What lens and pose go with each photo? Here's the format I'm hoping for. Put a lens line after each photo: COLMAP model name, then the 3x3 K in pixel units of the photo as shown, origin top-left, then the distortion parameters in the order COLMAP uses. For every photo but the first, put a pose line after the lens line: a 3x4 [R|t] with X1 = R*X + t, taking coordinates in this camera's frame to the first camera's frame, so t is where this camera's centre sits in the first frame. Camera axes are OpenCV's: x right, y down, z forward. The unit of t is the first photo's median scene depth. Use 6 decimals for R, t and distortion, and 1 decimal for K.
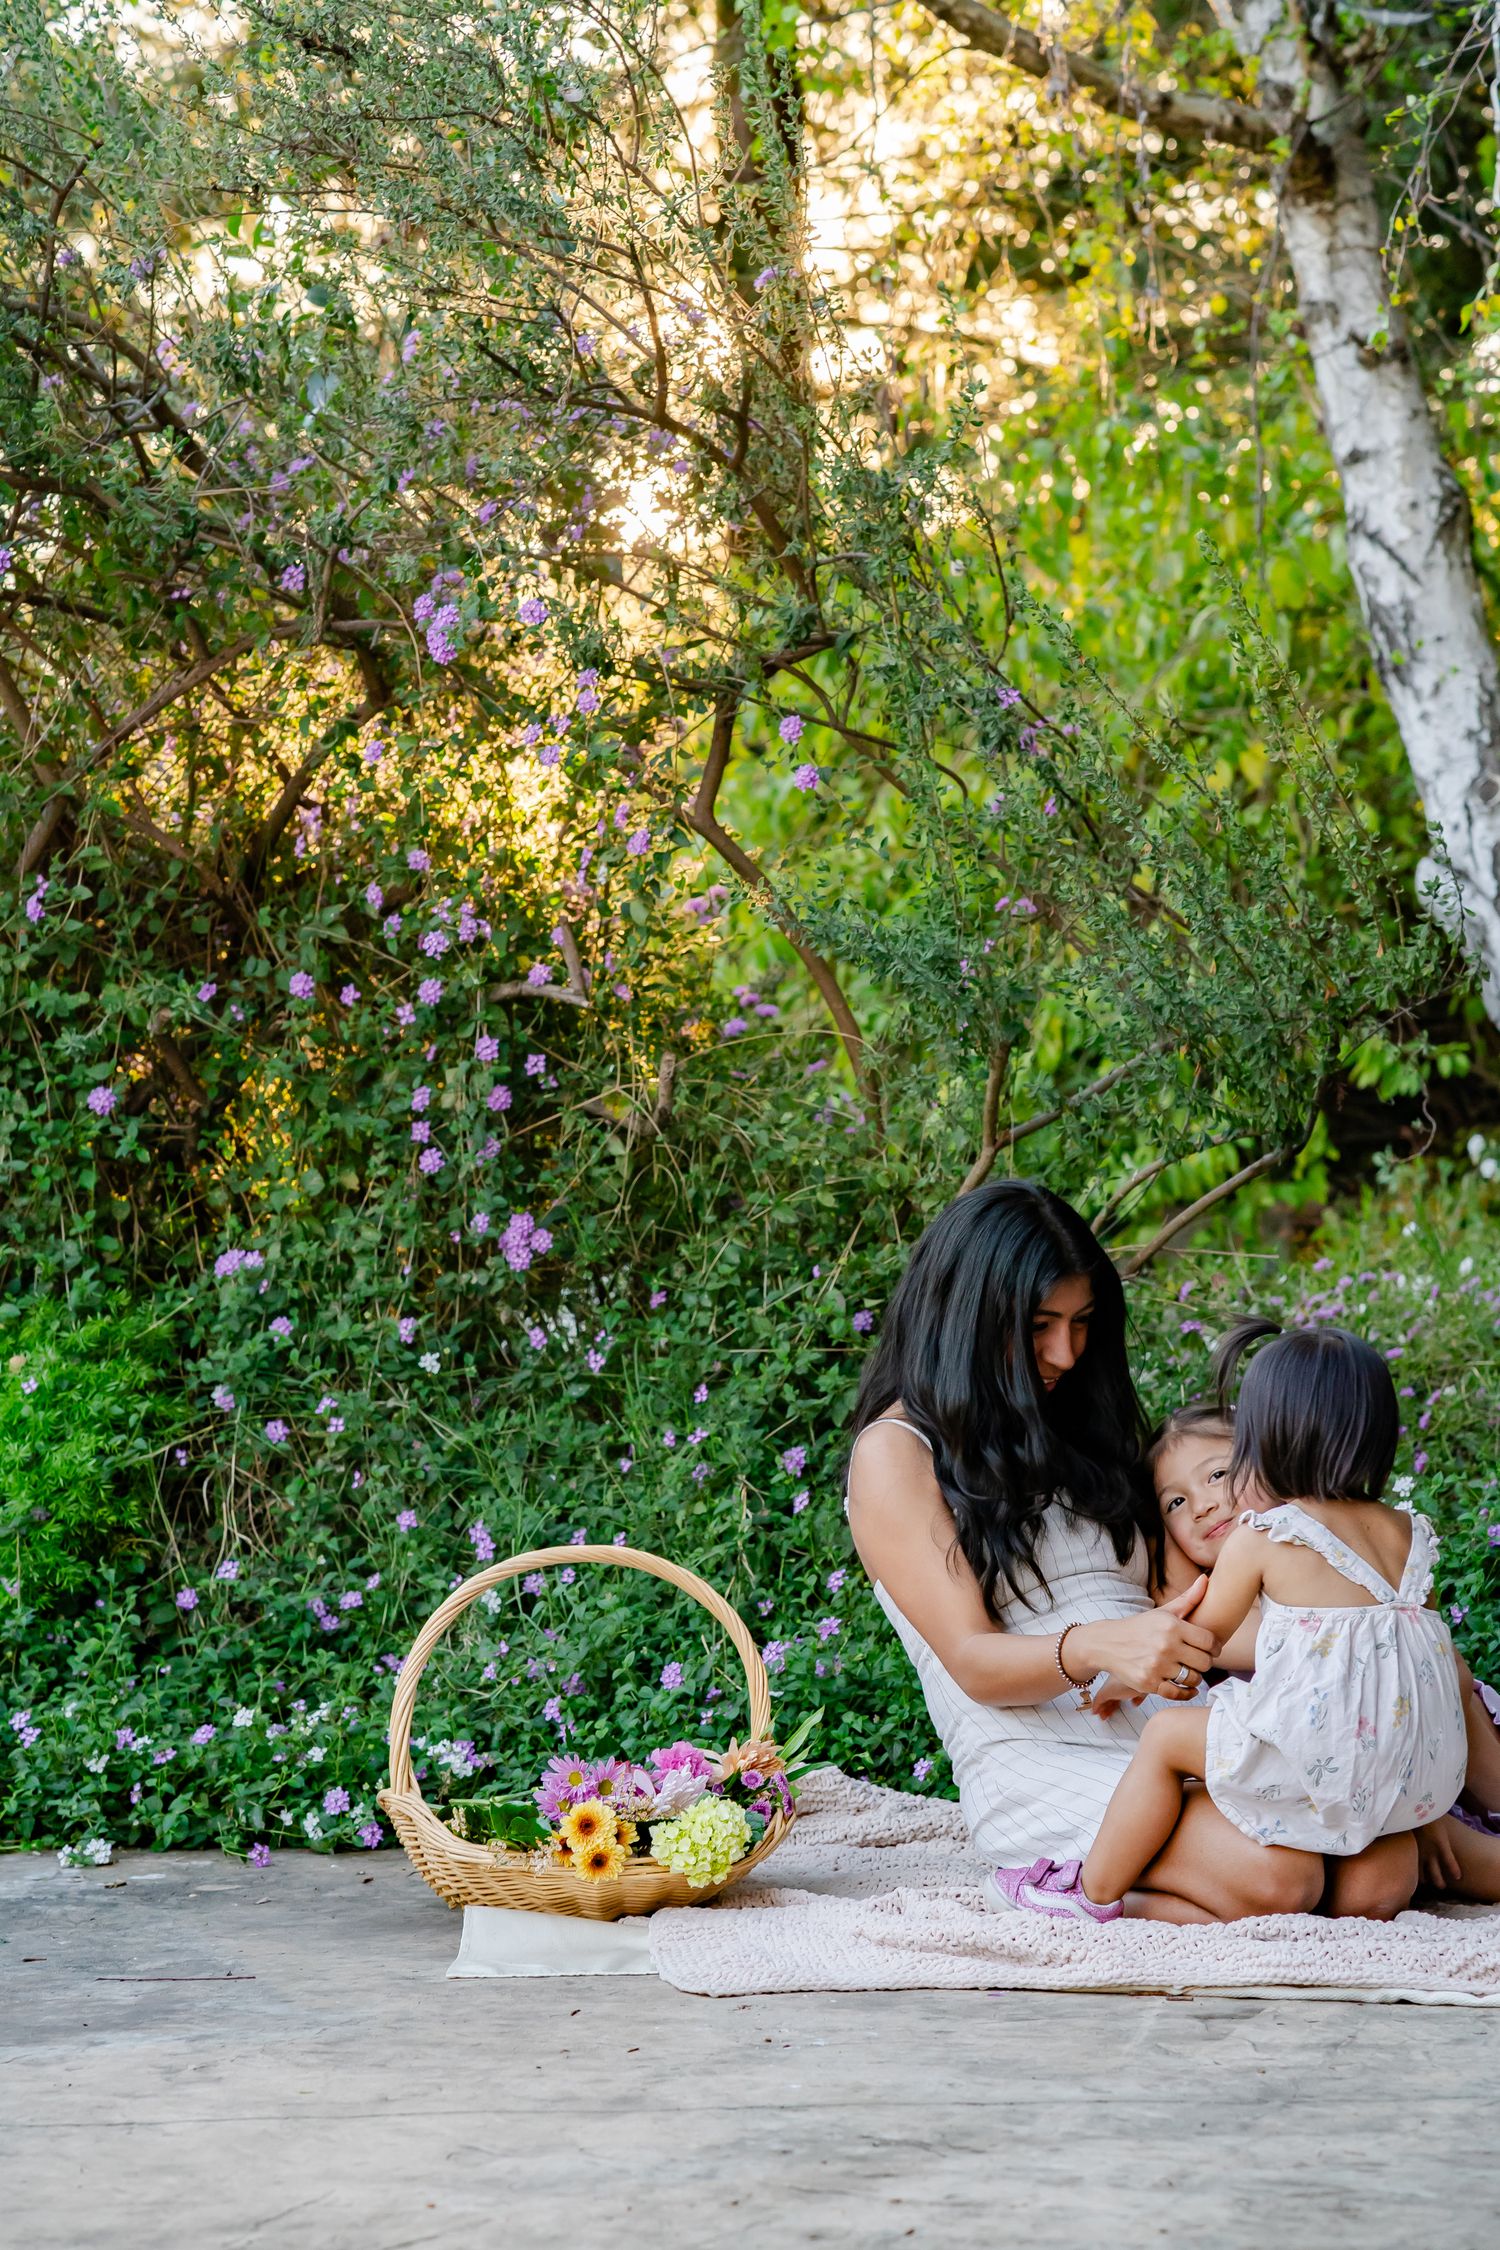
lens RADIAL K [[5952.8, 0, 743.8], [0, 5952.8, 1182.1], [0, 0, 1]] dist [0.638002, -1.548376]
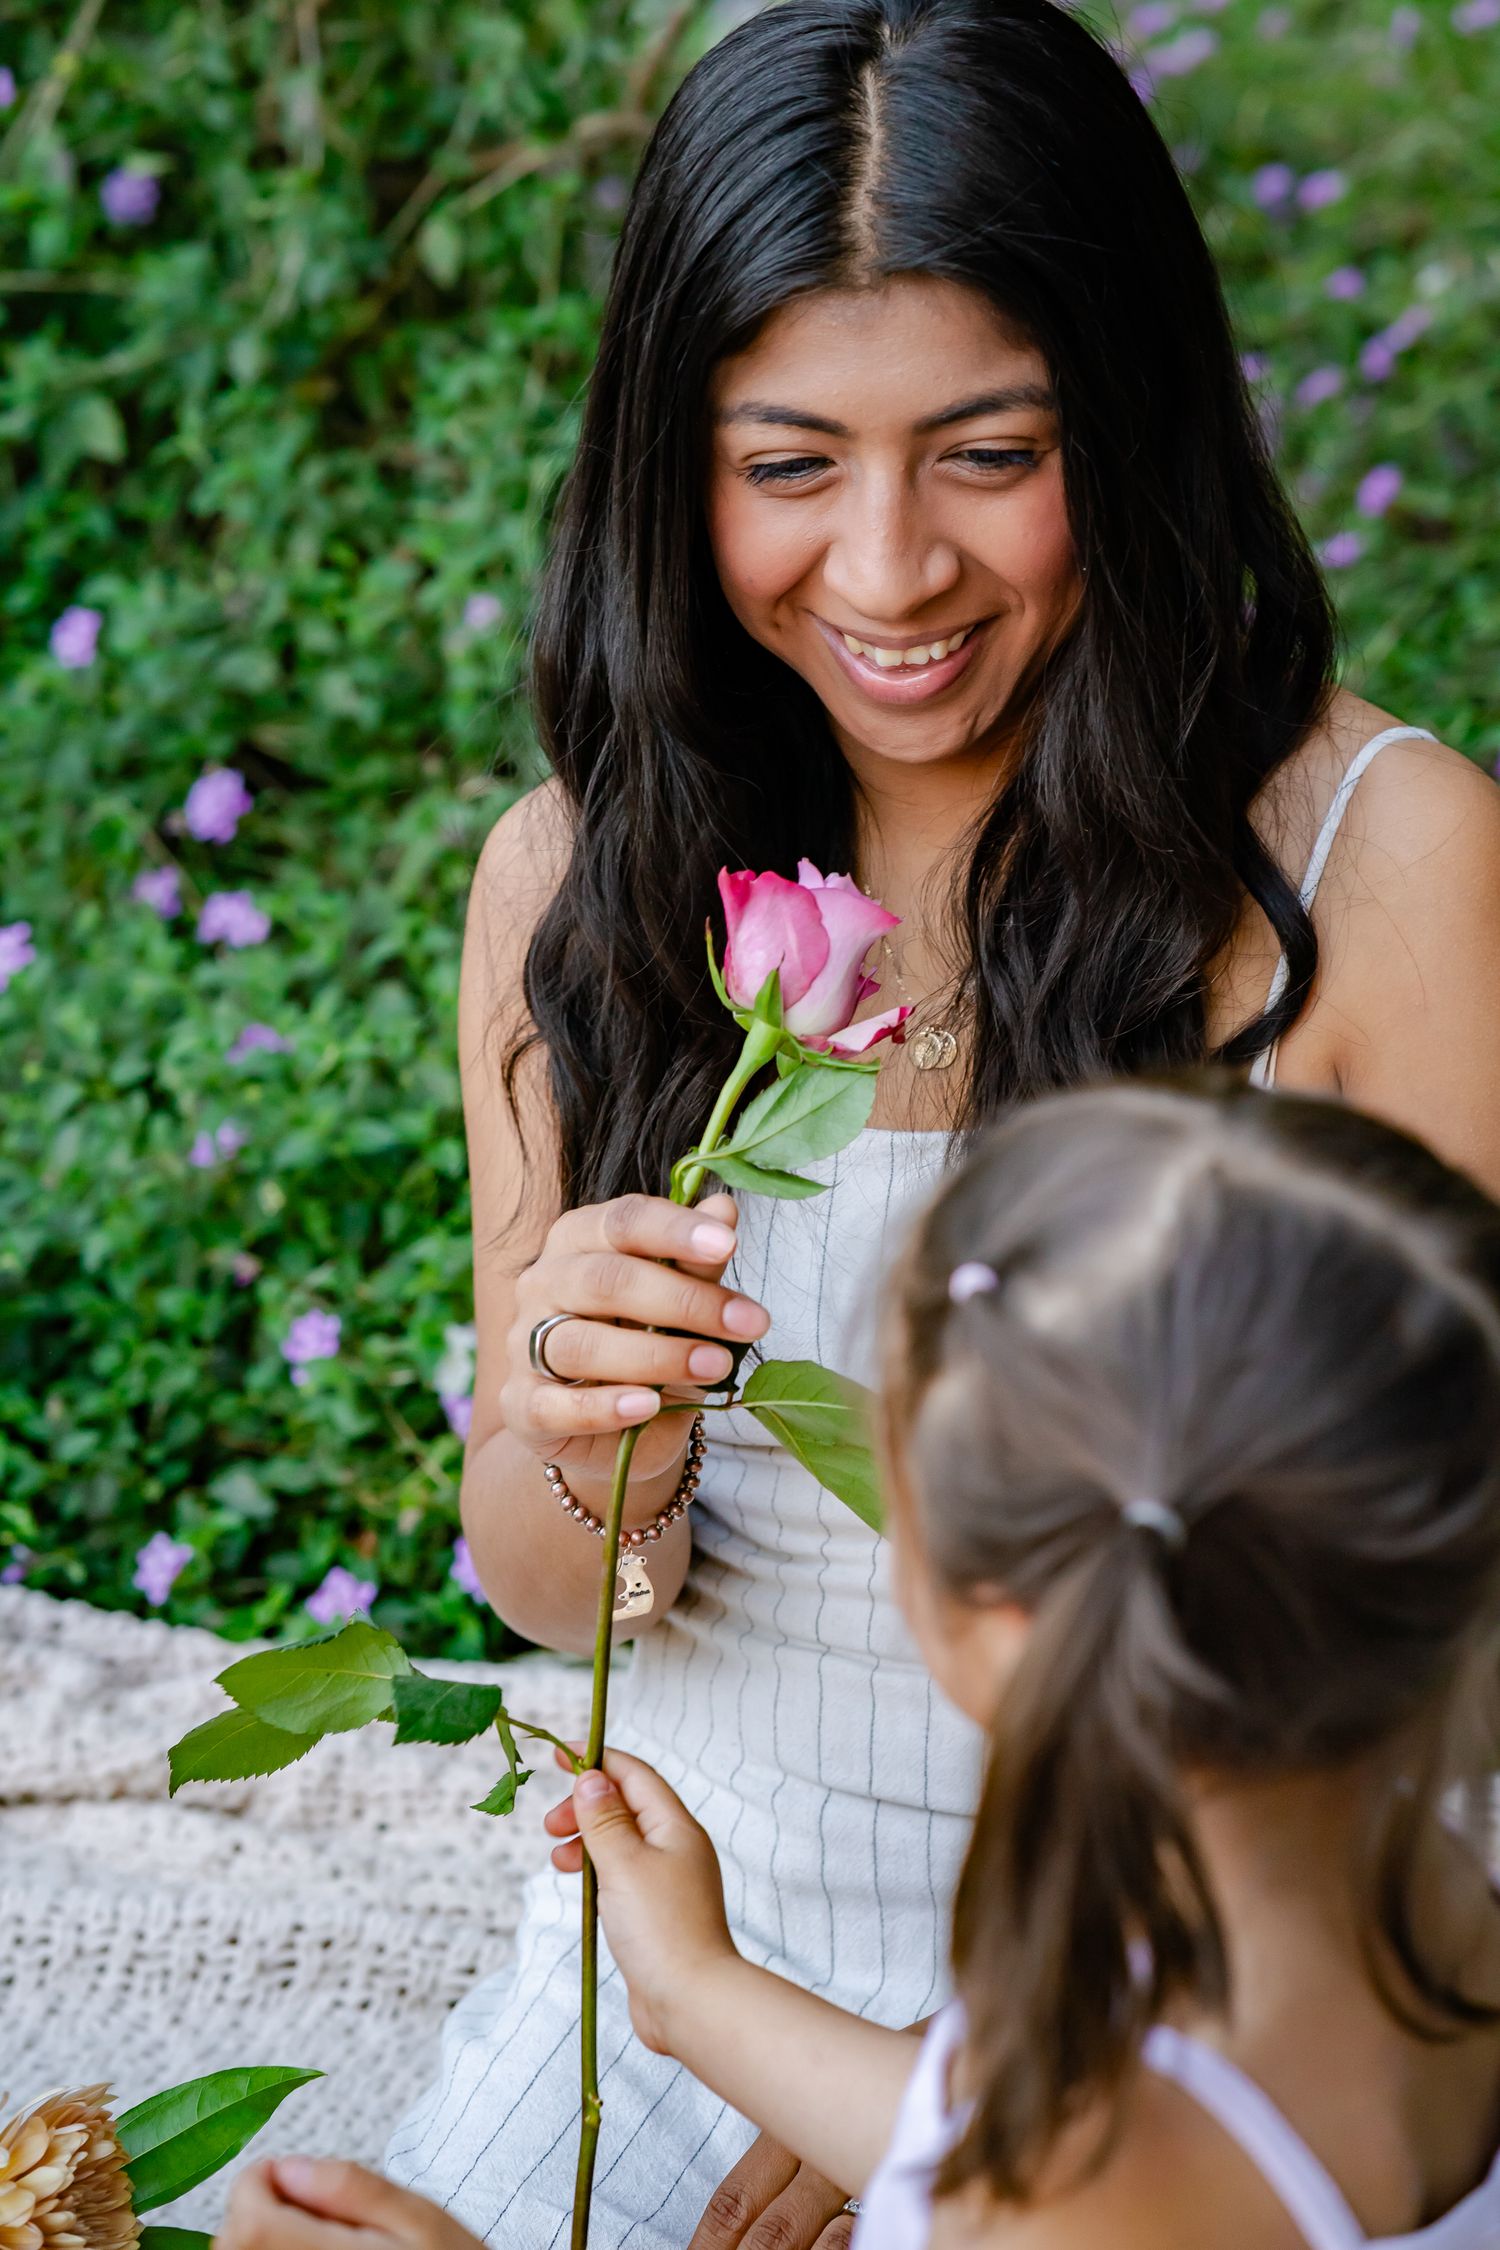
lens RADIAL K [[5554.9, 0, 751.6], [0, 5554.9, 1215.1], [0, 0, 1]] dist [0.683262, -2.901582]
pose [[0.998217, 0.012272, 0.058418, 0.042045], [-0.029162, 0.954166, 0.297853, -0.030150], [-0.052085, -0.299025, 0.952823, 0.595690]]
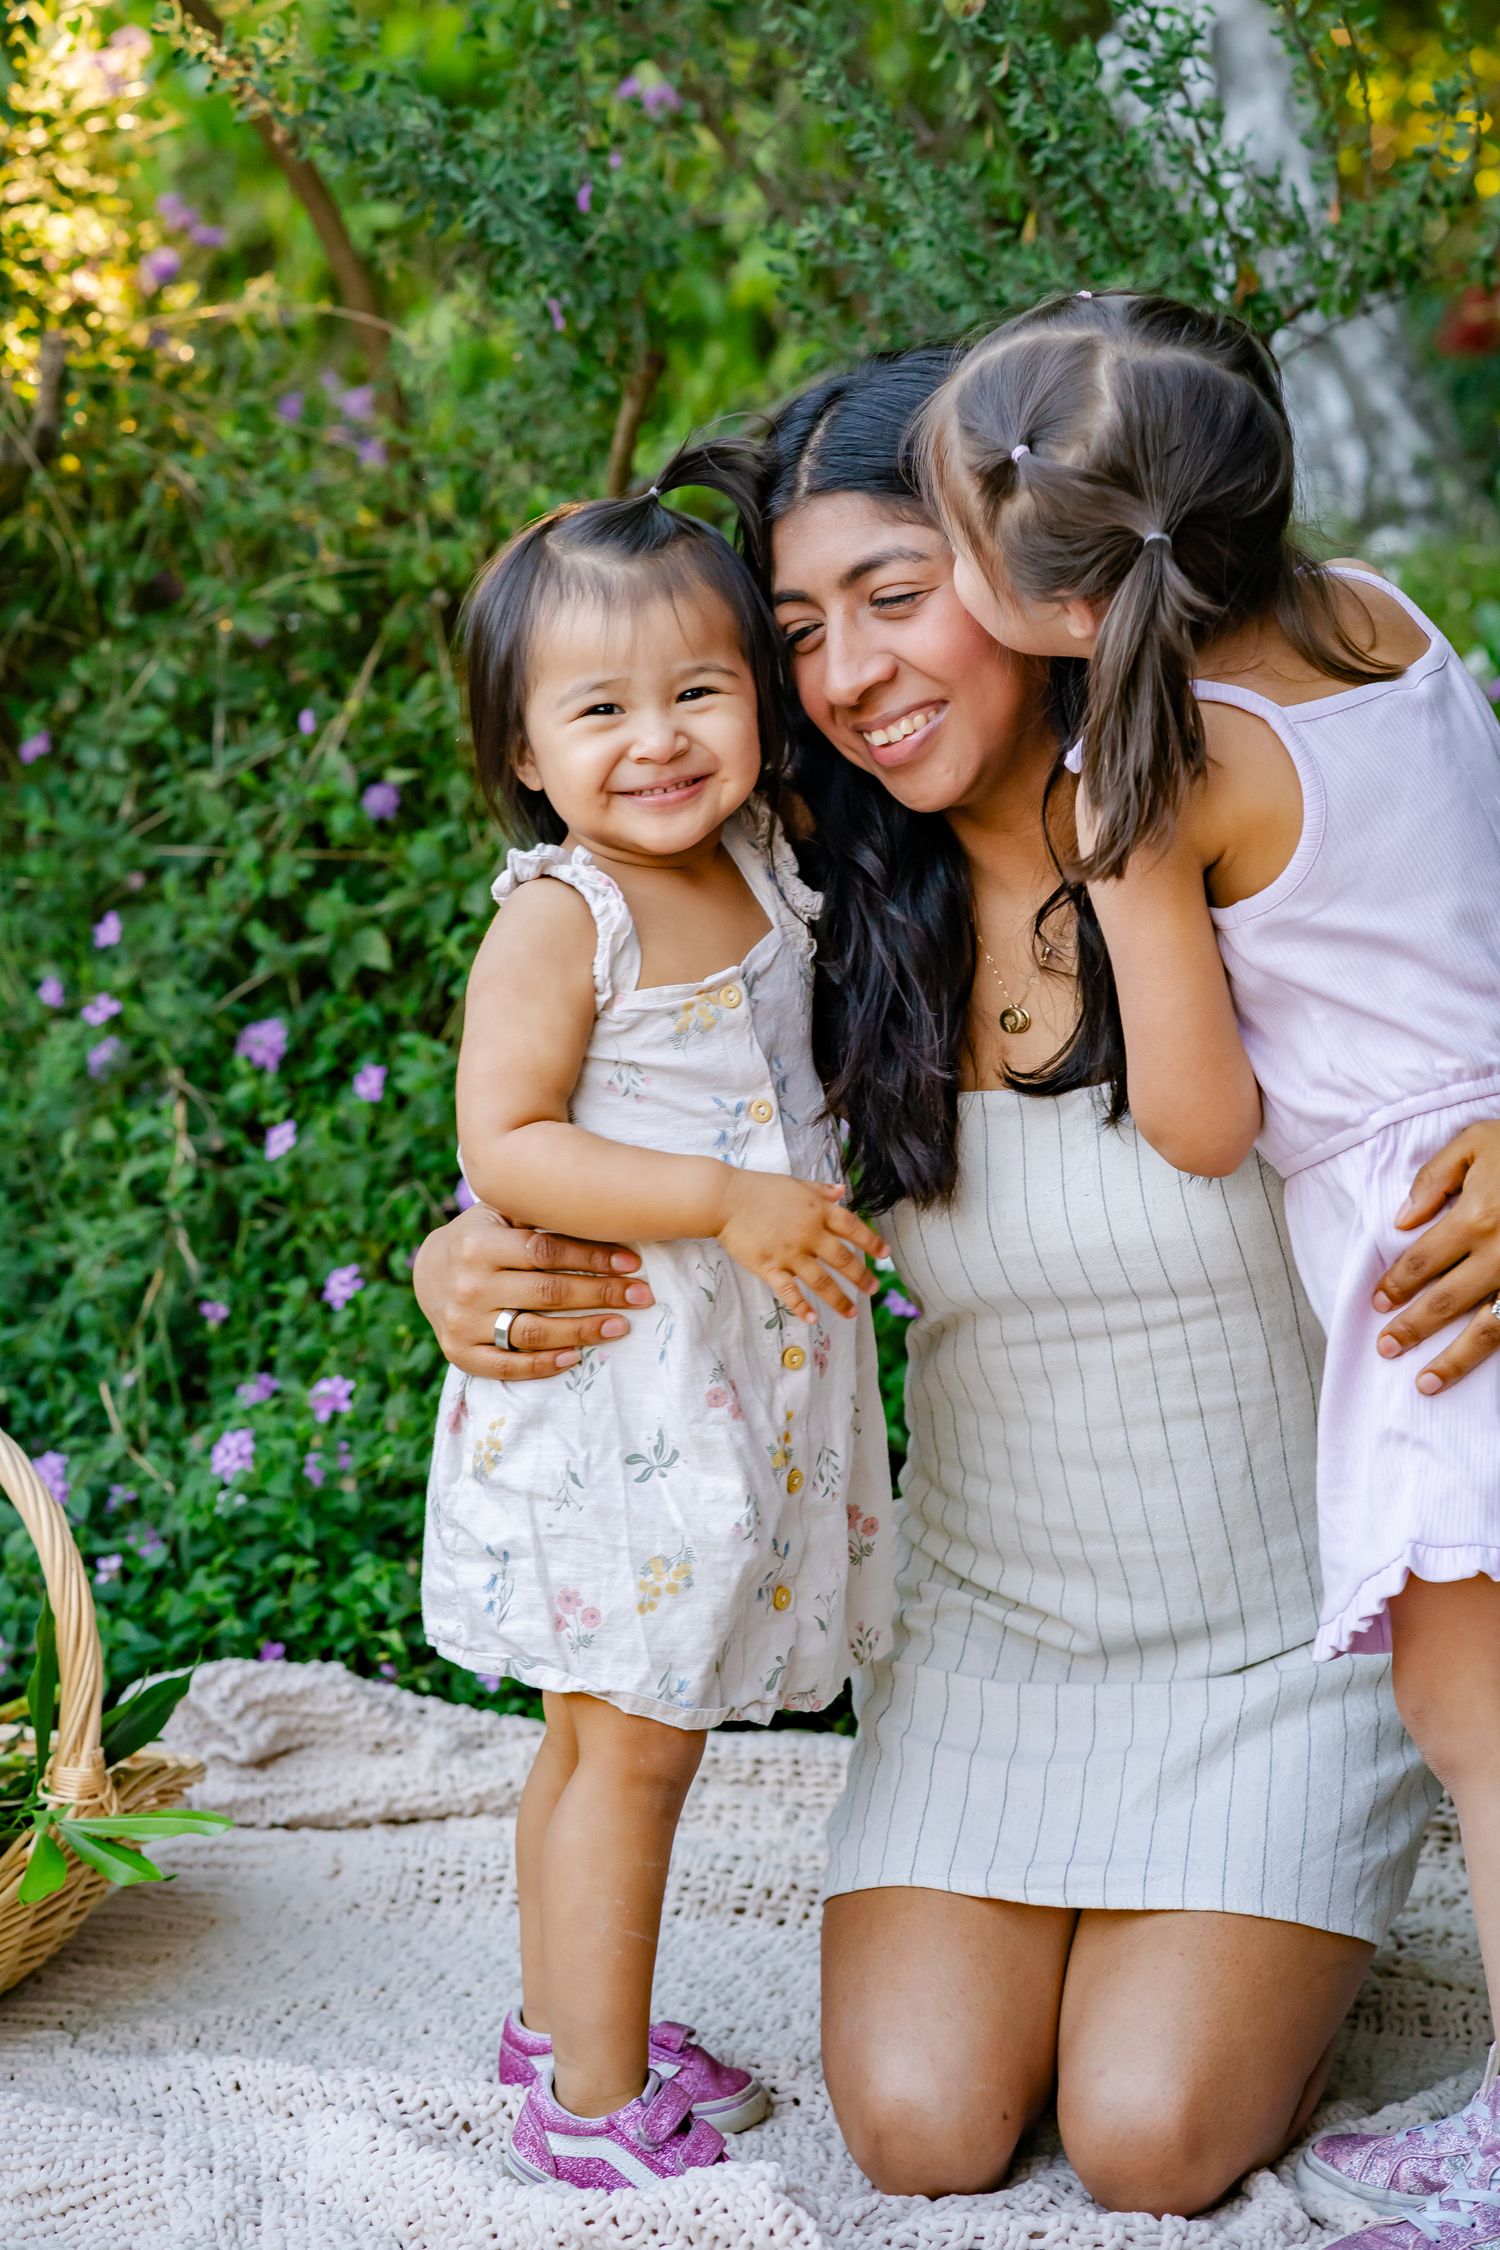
lens RADIAL K [[5613.0, 0, 750.0], [0, 5613.0, 1125.0], [0, 0, 1]] dist [0.604755, -1.059447]
pose [[0.993679, 0.019100, 0.110623, -0.005511], [-0.033956, 0.990398, 0.134011, -0.022150], [-0.107001, -0.136920, 0.984786, 0.436051]]
